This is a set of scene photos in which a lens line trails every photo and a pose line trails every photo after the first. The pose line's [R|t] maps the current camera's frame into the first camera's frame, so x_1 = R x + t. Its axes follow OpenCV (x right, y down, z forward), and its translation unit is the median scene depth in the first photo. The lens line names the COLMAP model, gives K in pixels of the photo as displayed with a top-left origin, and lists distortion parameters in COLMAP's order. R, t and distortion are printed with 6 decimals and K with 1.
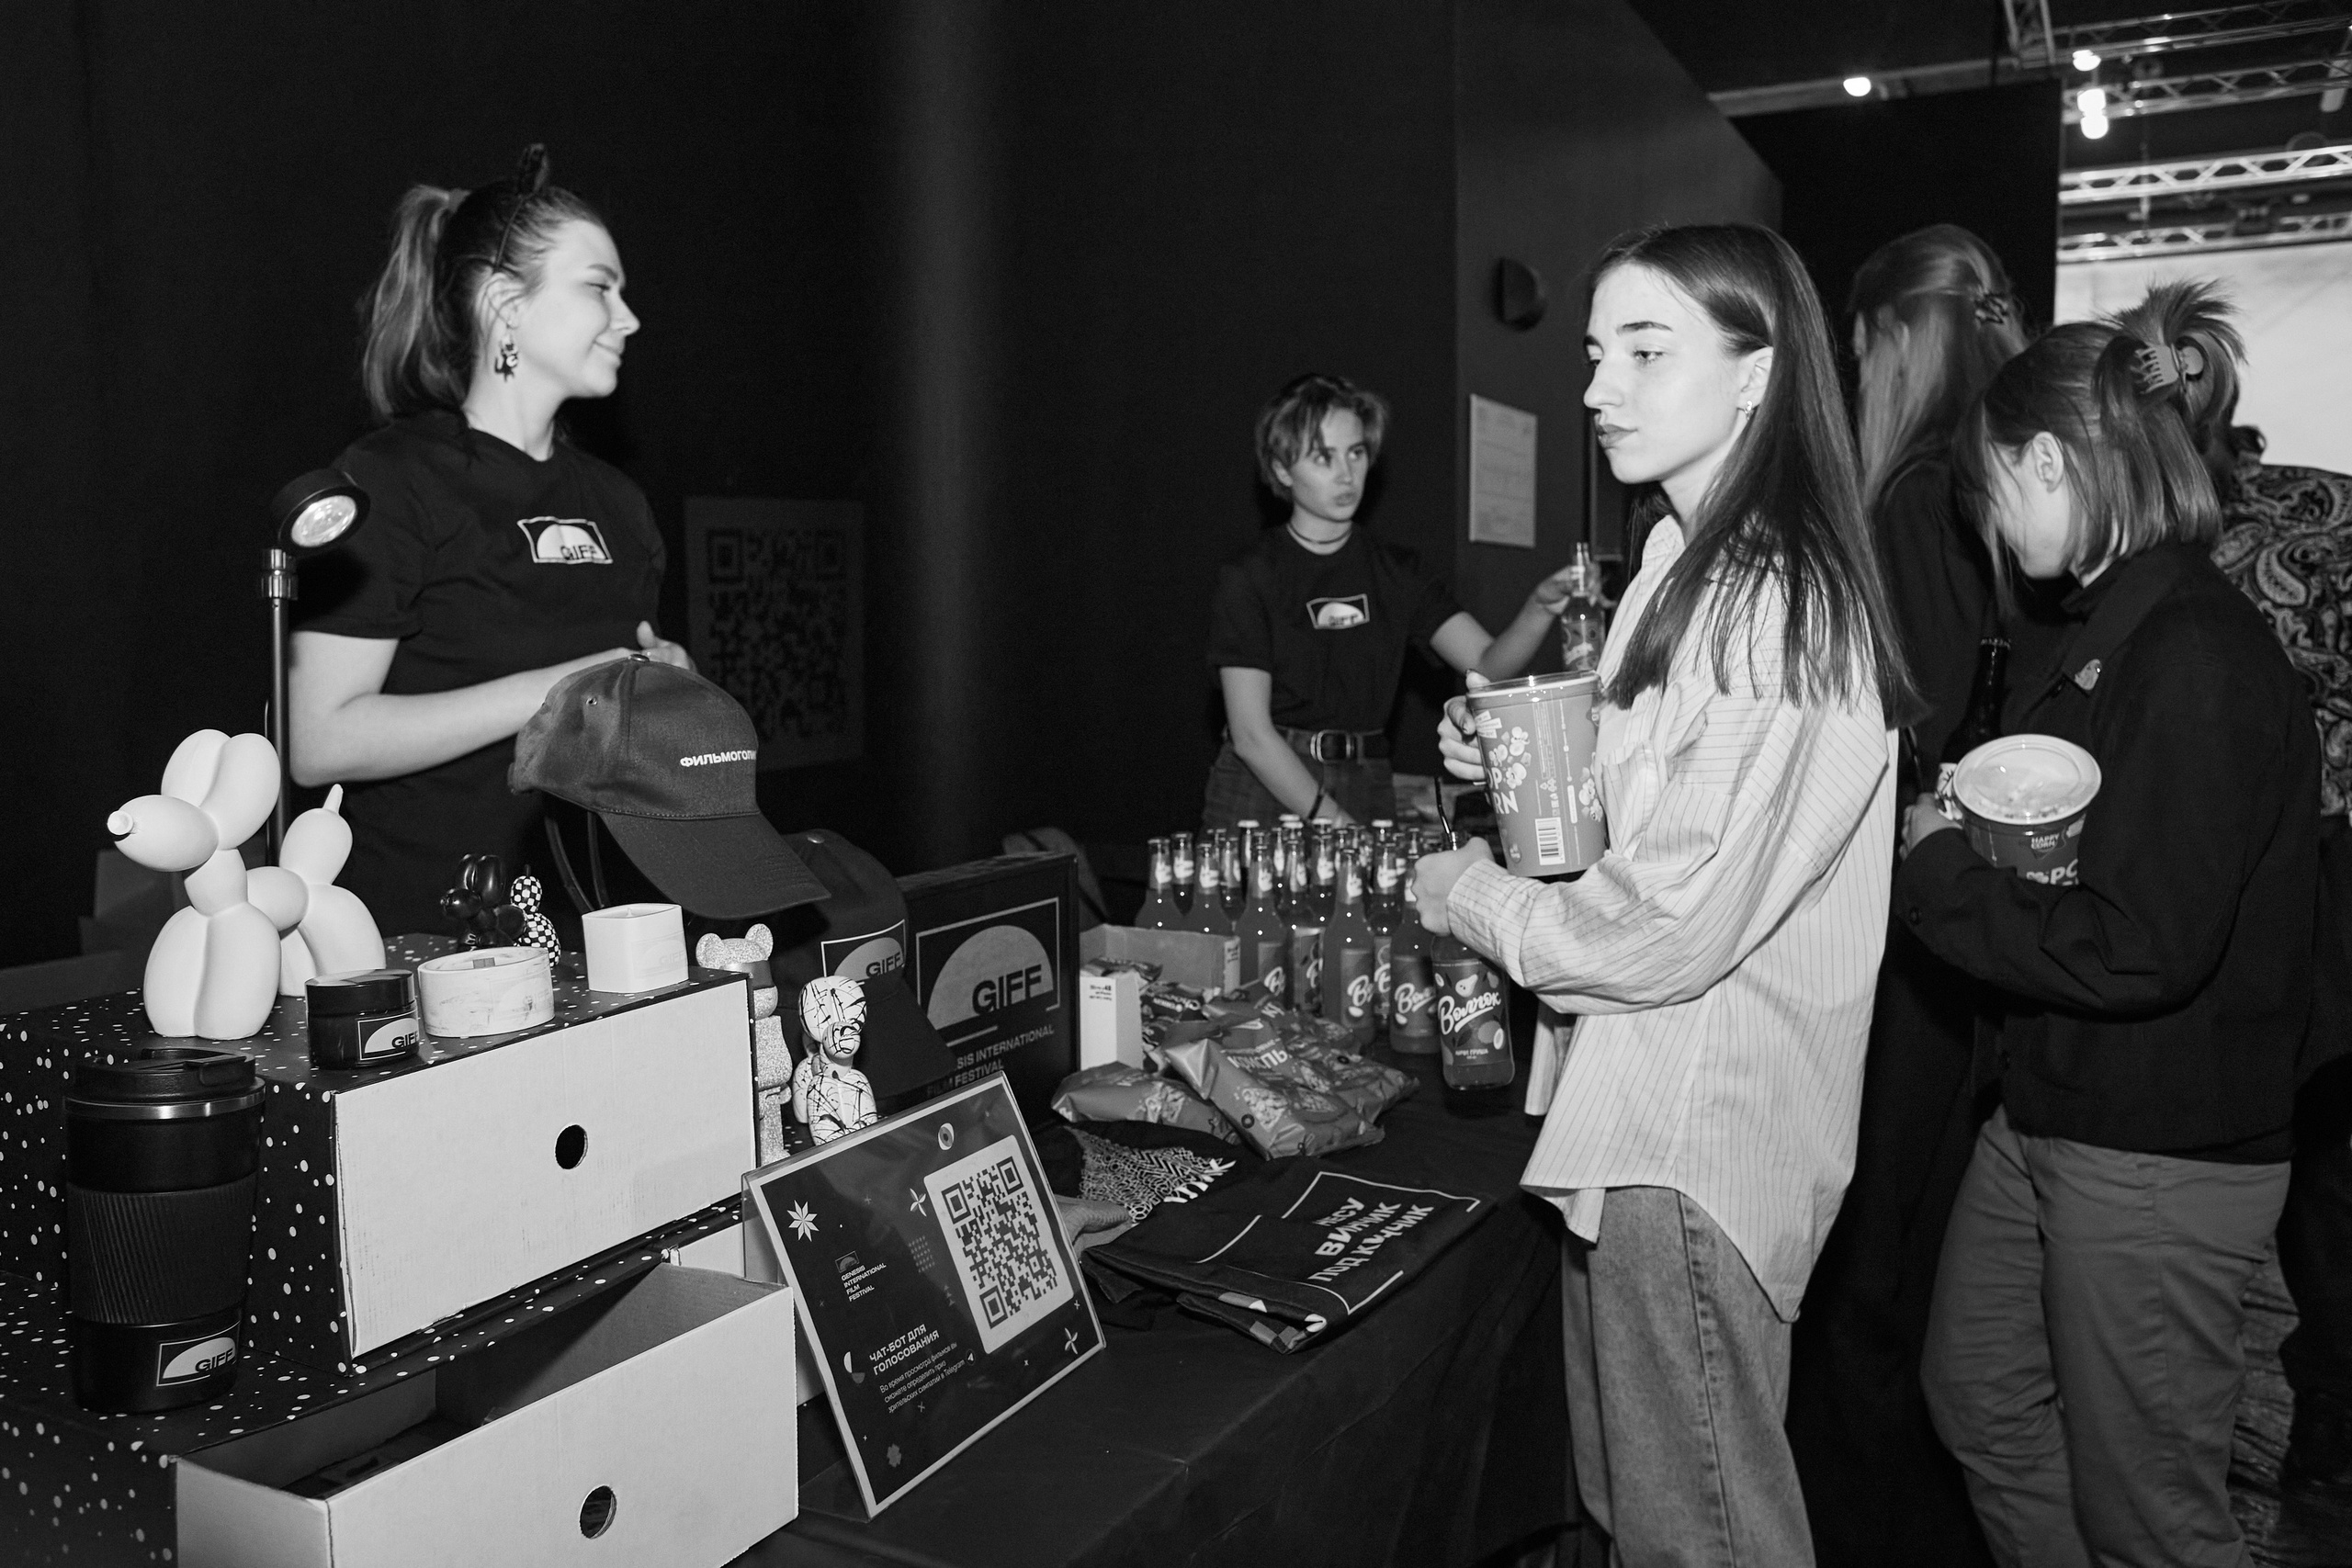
lens RADIAL K [[1863.5, 0, 1176.0], [0, 1863.5, 784.0], [0, 0, 1]] dist [-0.103140, 0.138320]
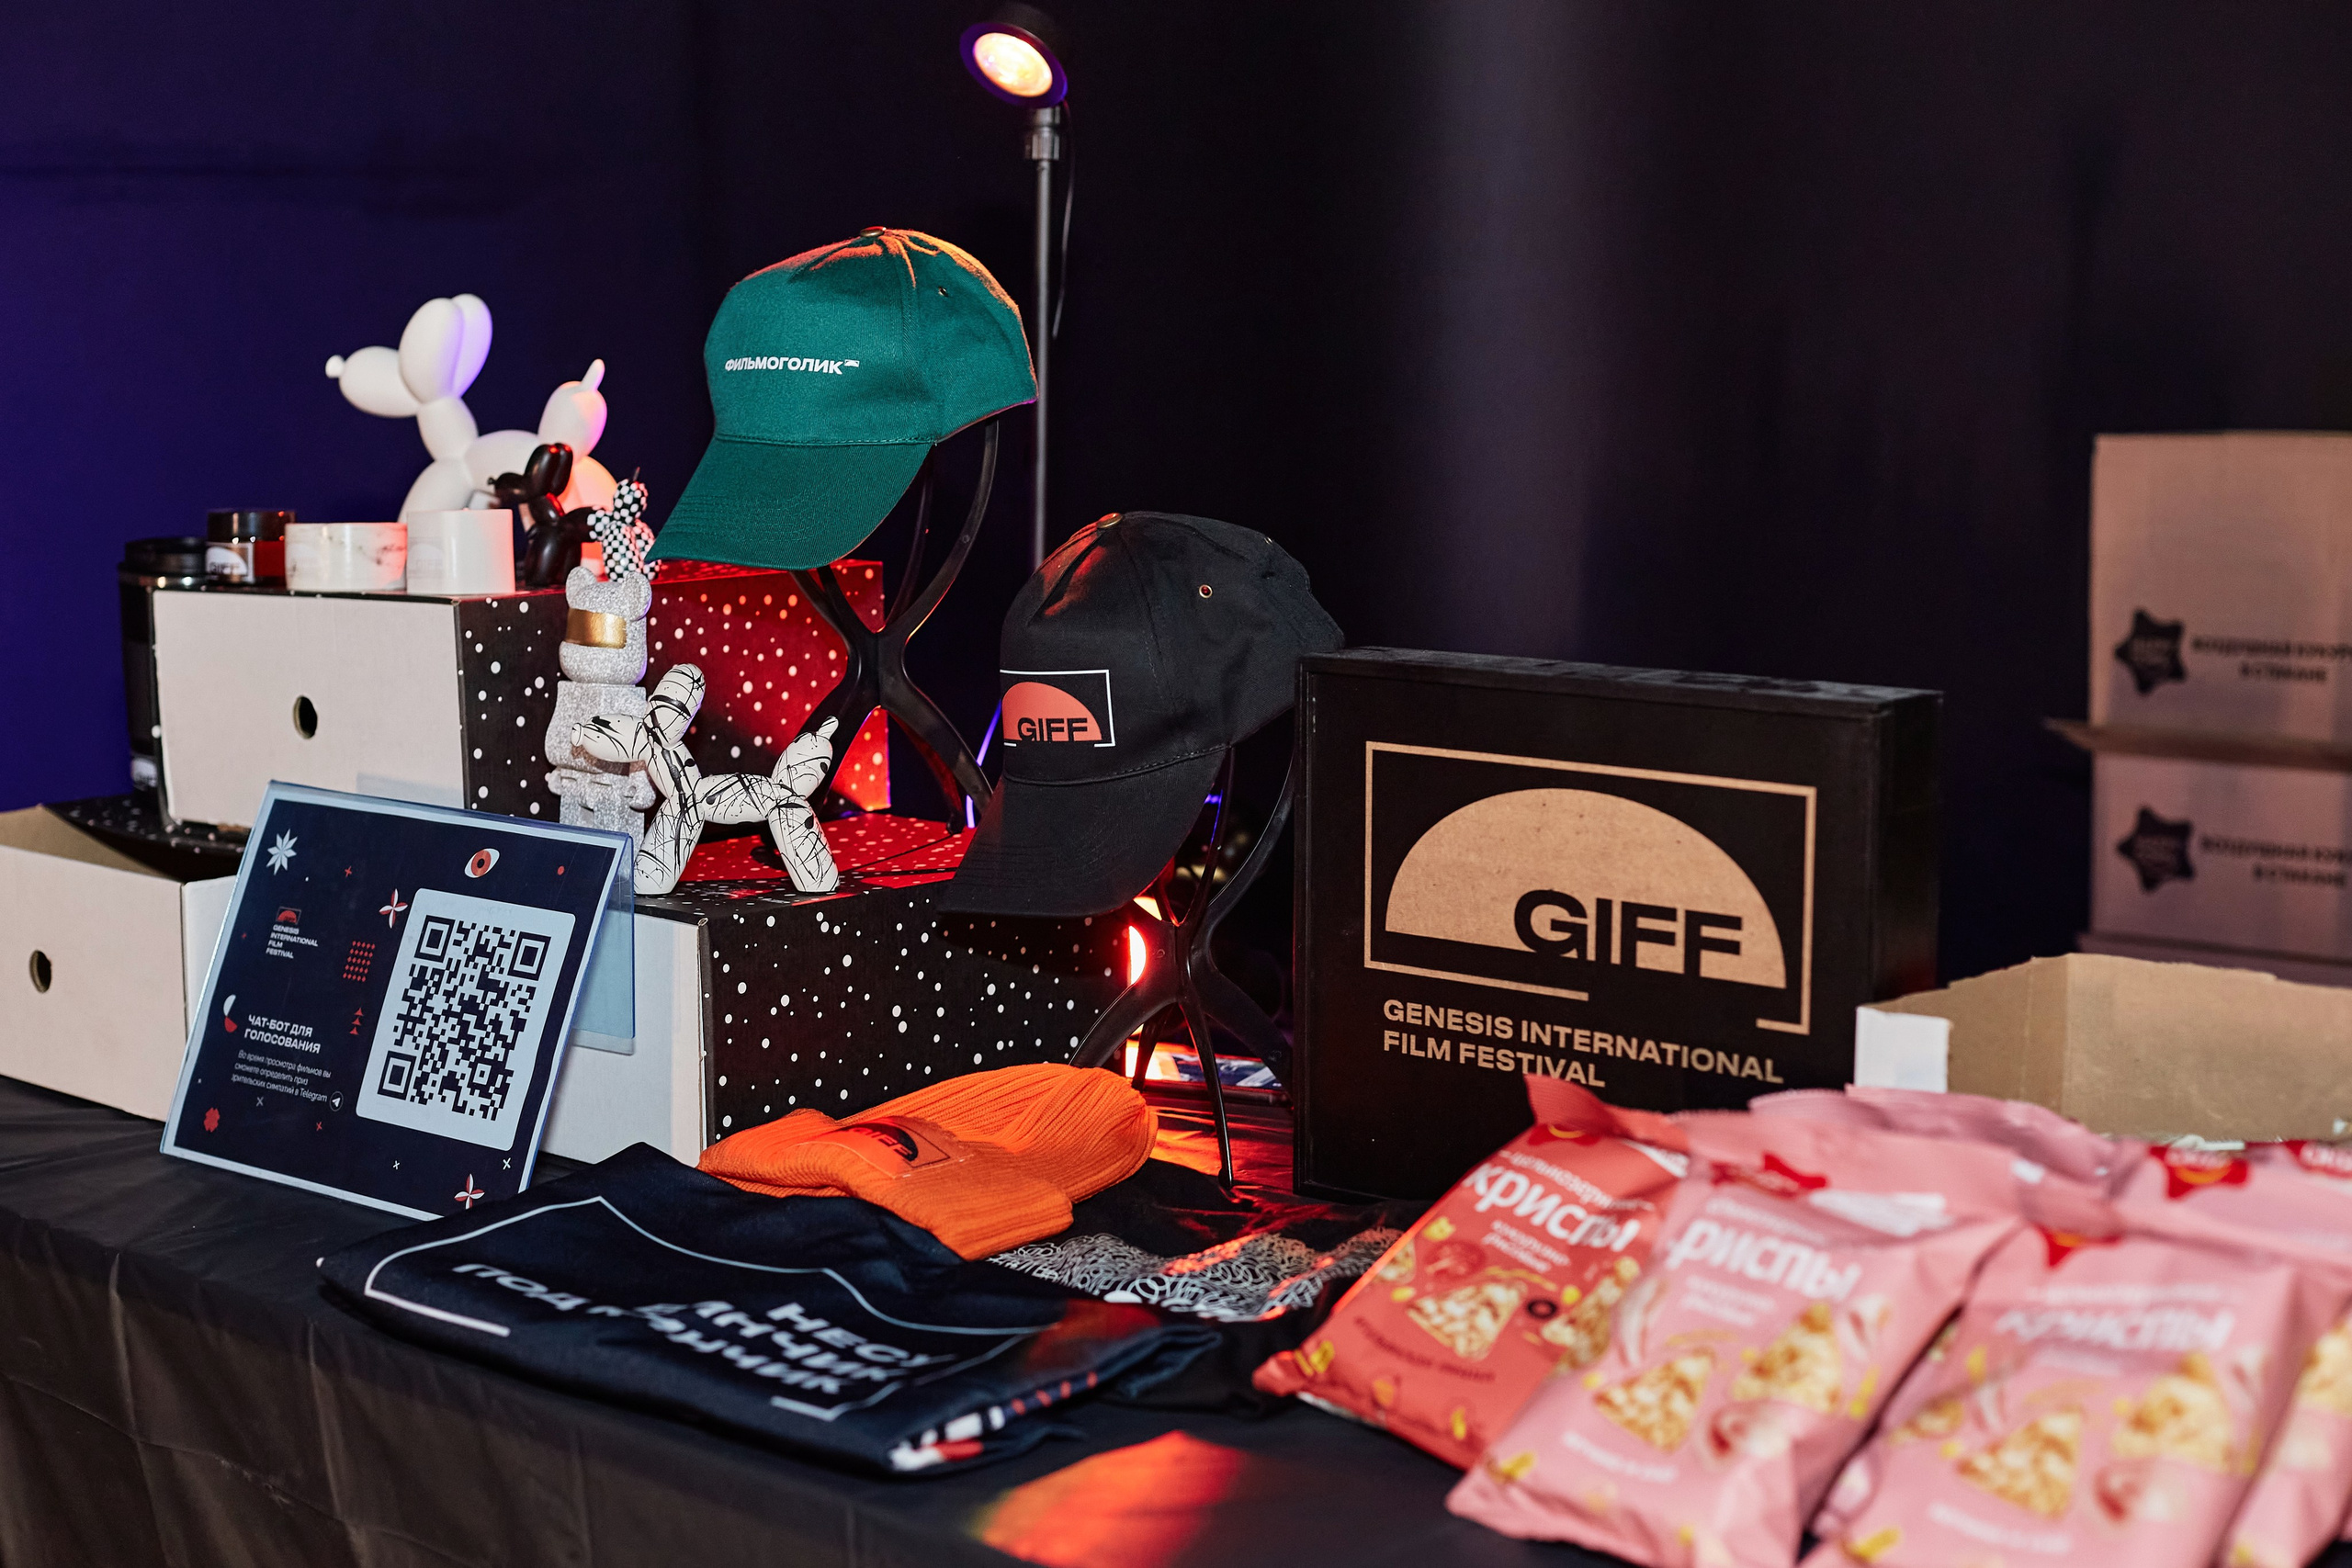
lens RADIAL K [[3700.2, 0, 1176.0], [0, 3700.2, 784.0], [0, 0, 1]] dist [-0.159002, 0.051313]
pose [[-0.236052, 0.139970, -0.961607, 1.255727], [-0.078742, 0.983562, 0.162495, -0.109300], [0.968545, 0.114077, -0.221151, 1.606455]]
